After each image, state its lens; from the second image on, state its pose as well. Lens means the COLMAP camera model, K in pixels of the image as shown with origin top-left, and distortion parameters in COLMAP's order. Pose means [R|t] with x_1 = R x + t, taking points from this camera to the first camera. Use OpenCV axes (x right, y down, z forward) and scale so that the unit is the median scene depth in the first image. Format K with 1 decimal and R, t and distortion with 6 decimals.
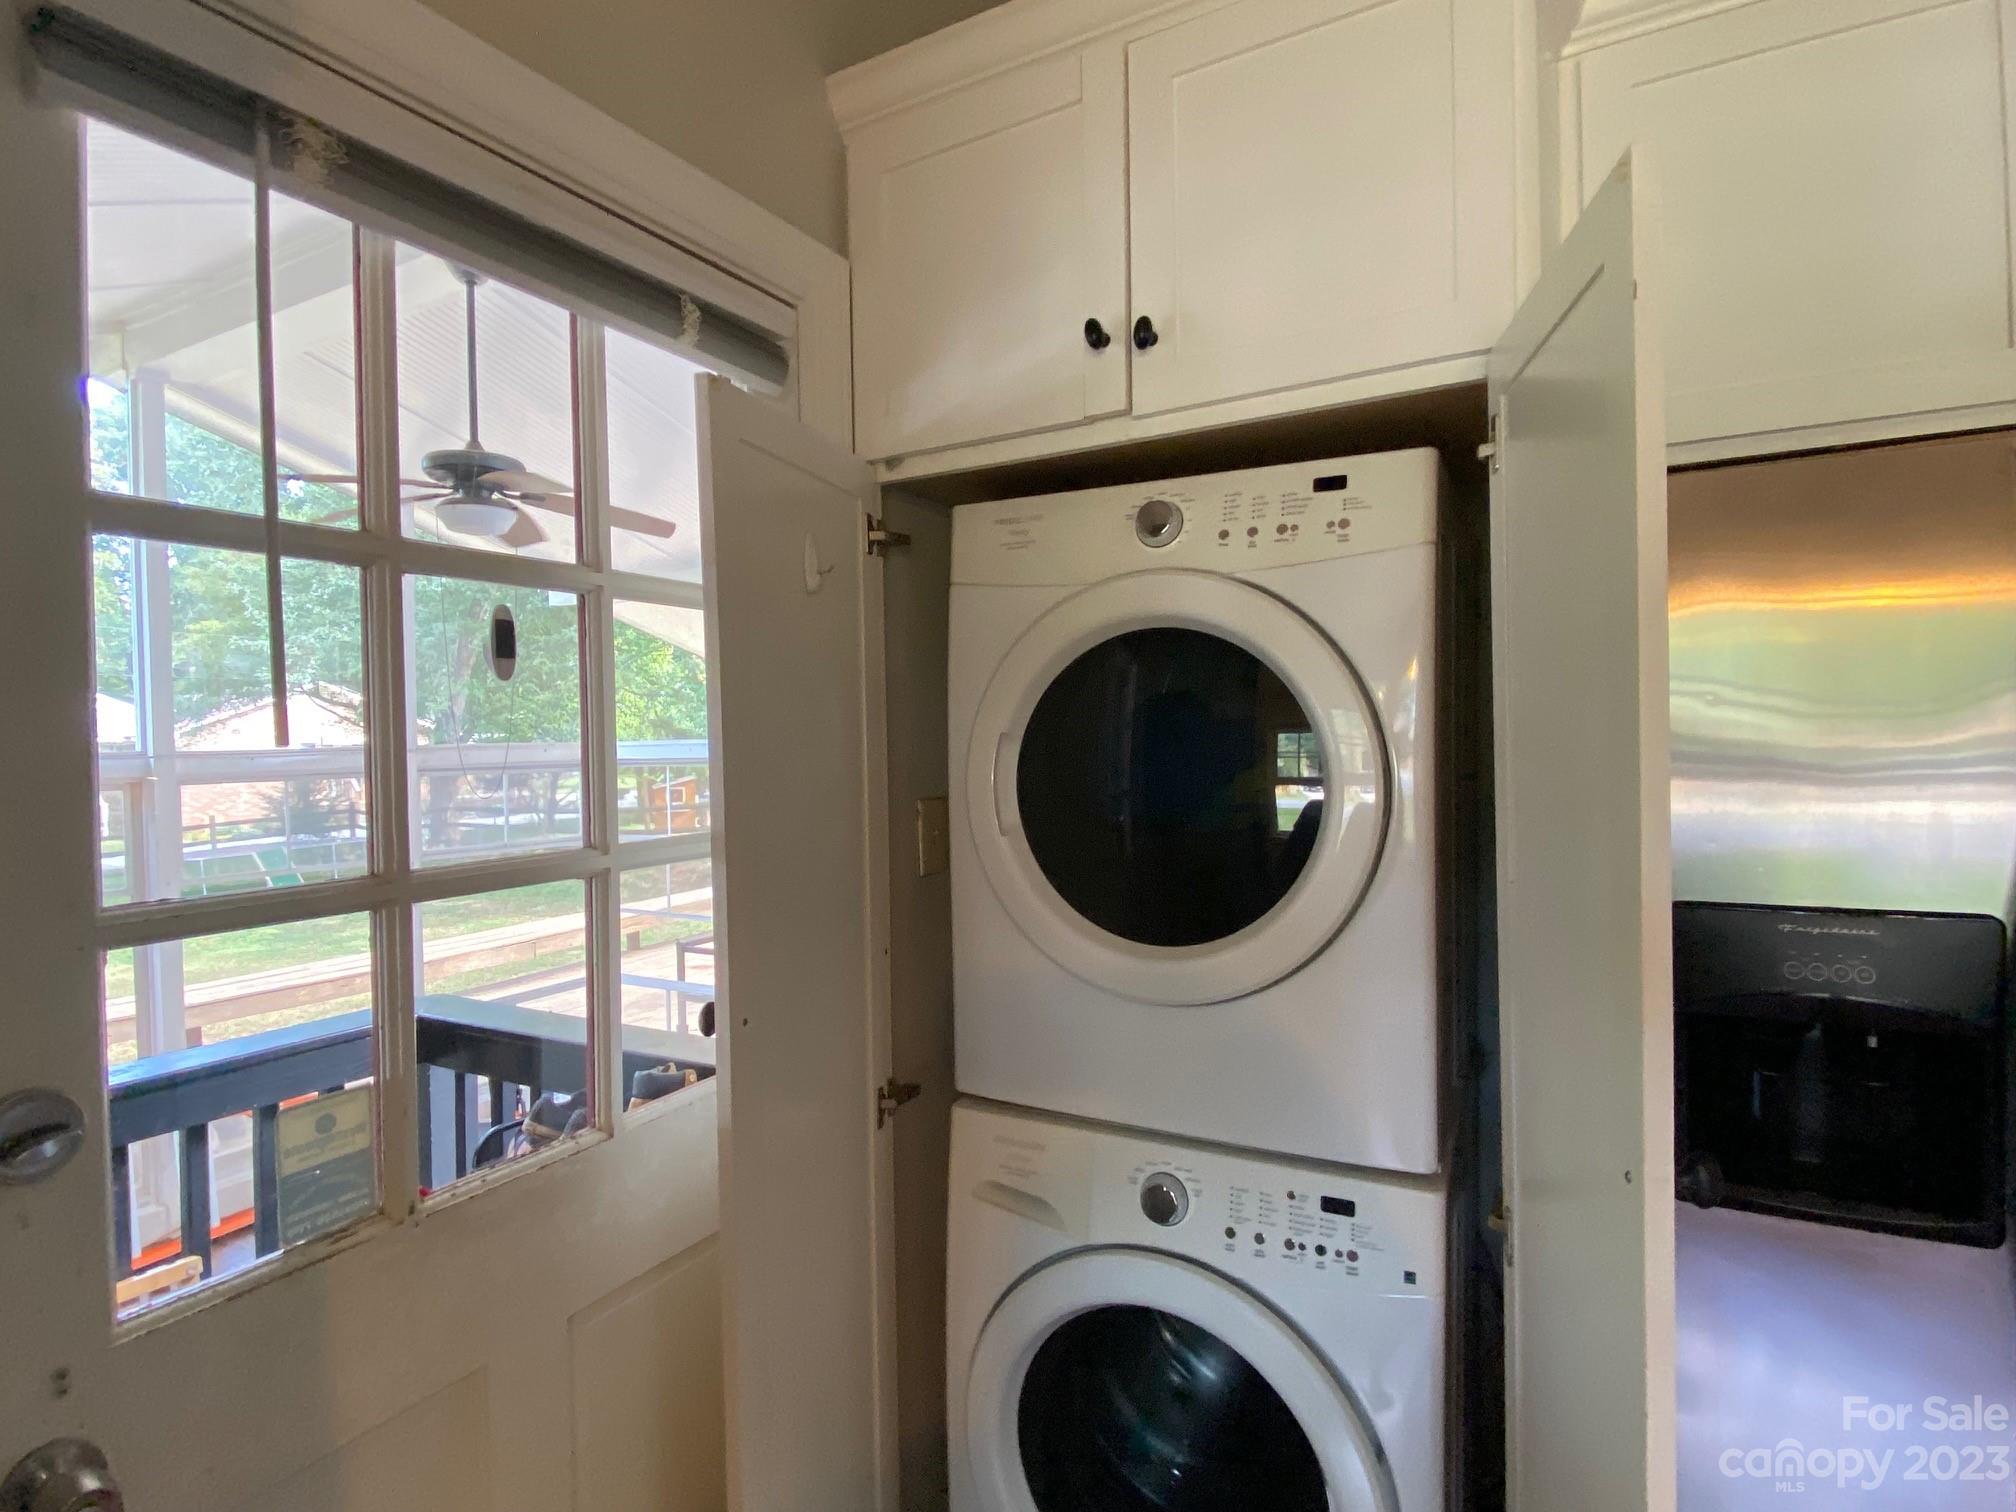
lens RADIAL K [[1120.0, 0, 993.9], [0, 1120.0, 742.5], [0, 0, 1]] dist [0.004178, -0.017449]
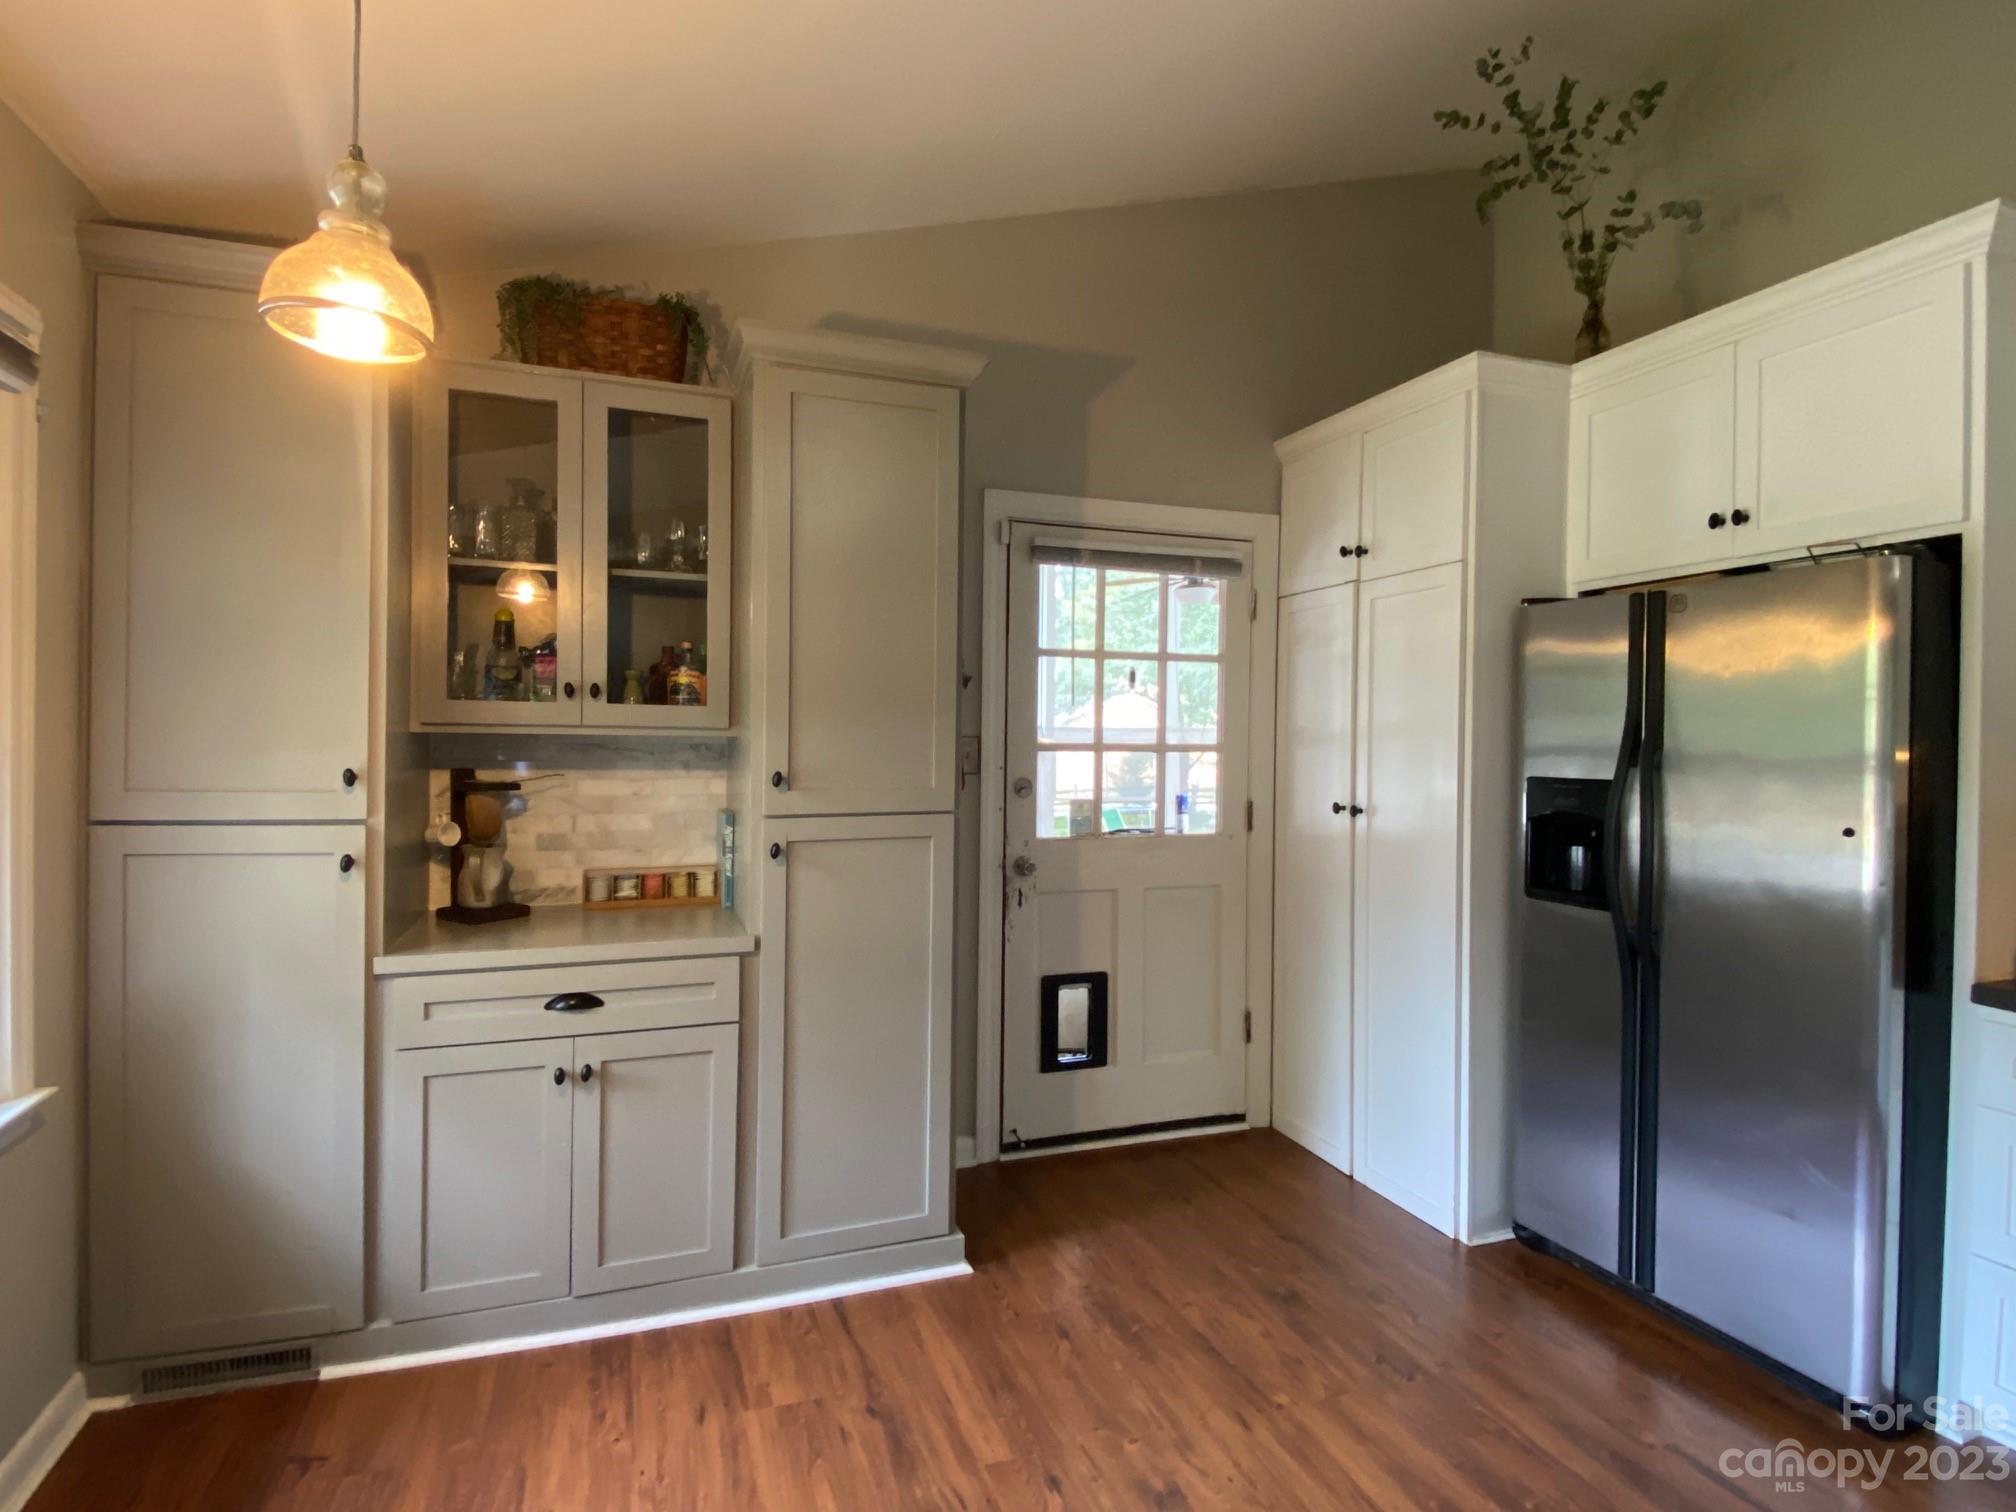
lens RADIAL K [[1065.3, 0, 1000.2], [0, 1065.3, 751.0], [0, 0, 1]] dist [0.044145, -0.040718]
pose [[0.771038, 0.038610, -0.635618, 1.077386], [-0.027904, 0.999250, 0.026848, 0.046181], [0.636178, -0.002965, 0.771537, -1.430692]]
